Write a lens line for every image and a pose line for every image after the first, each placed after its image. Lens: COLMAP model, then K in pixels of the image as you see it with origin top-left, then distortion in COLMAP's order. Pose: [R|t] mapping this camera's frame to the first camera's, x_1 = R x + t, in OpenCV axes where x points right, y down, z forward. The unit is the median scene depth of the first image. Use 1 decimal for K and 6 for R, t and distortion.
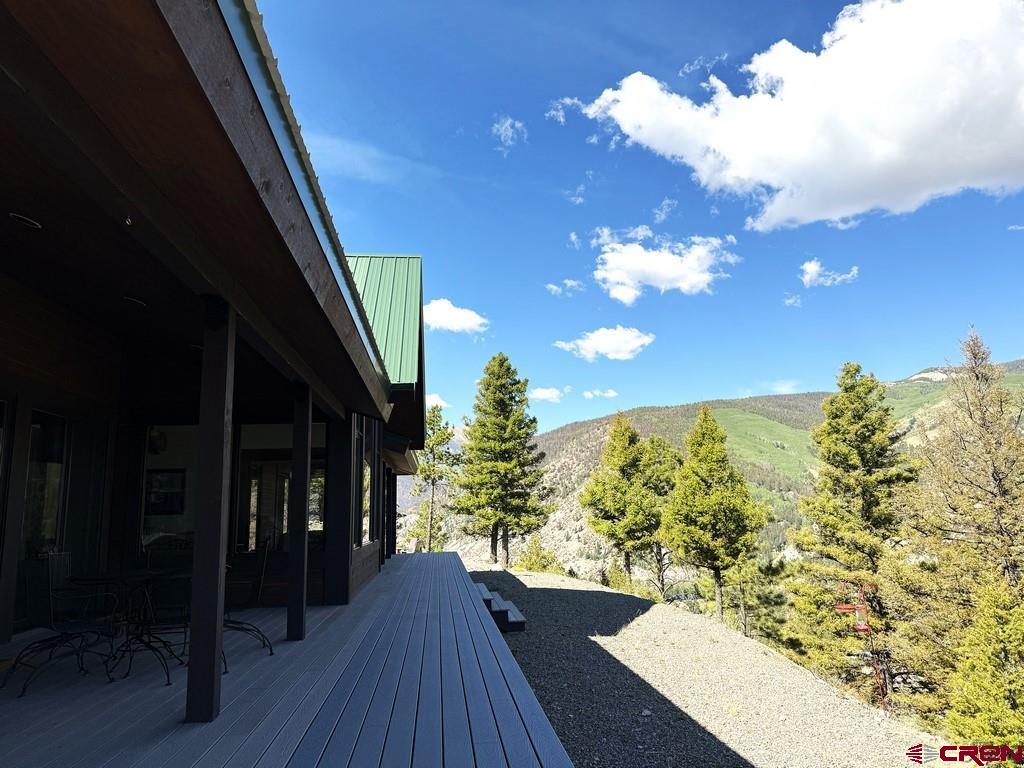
lens RADIAL K [[721.2, 0, 512.0], [0, 721.2, 384.0], [0, 0, 1]] dist [0.141307, -0.222146]
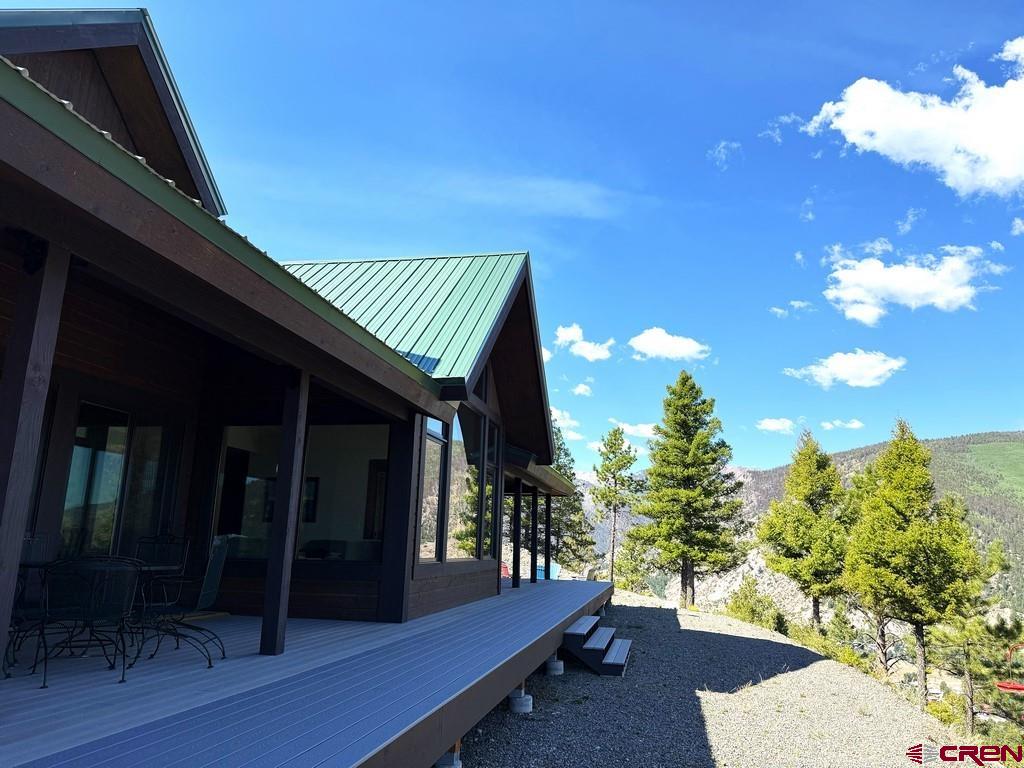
lens RADIAL K [[720.9, 0, 513.3], [0, 720.9, 379.5], [0, 0, 1]] dist [0.017549, -0.027602]
pose [[0.951940, -0.015701, -0.305882, 0.061421], [0.000259, 0.998726, -0.050459, 0.015253], [0.306284, 0.047955, 0.950731, 0.060467]]
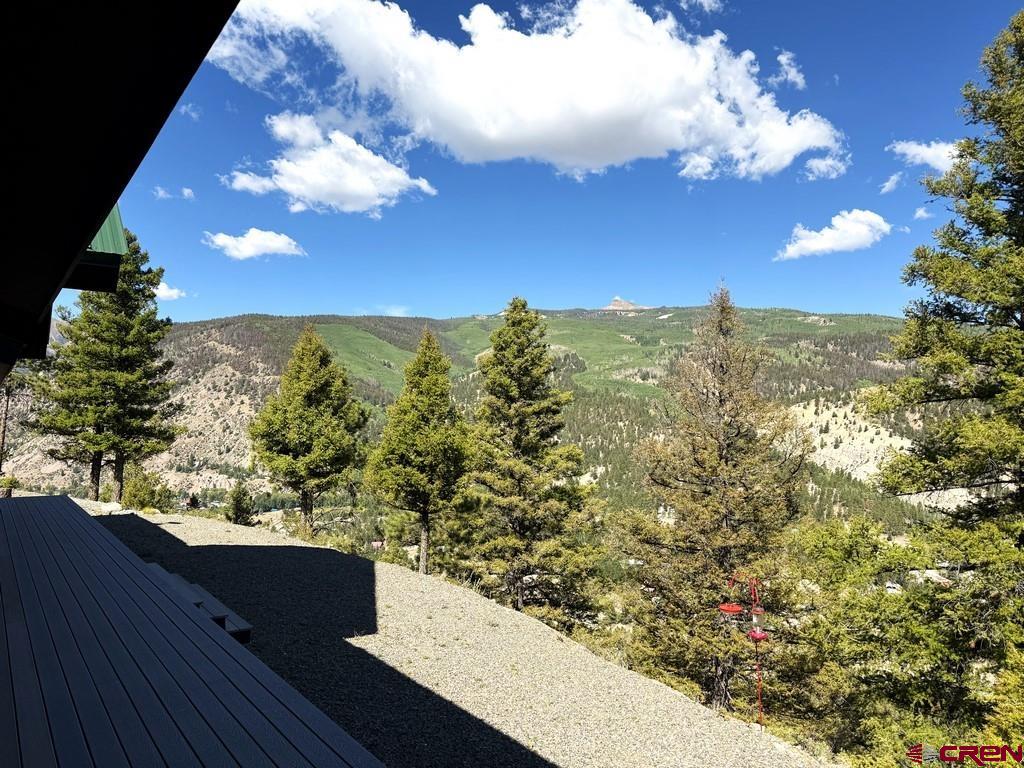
lens RADIAL K [[707.0, 0, 512.0], [0, 707.0, 384.0], [0, 0, 1]] dist [0.023747, -0.000272]
pose [[0.851866, 0.055195, 0.520843, -0.054308], [-0.117831, 0.989136, 0.087898, 0.004261], [-0.510333, -0.136249, 0.849115, 0.135767]]
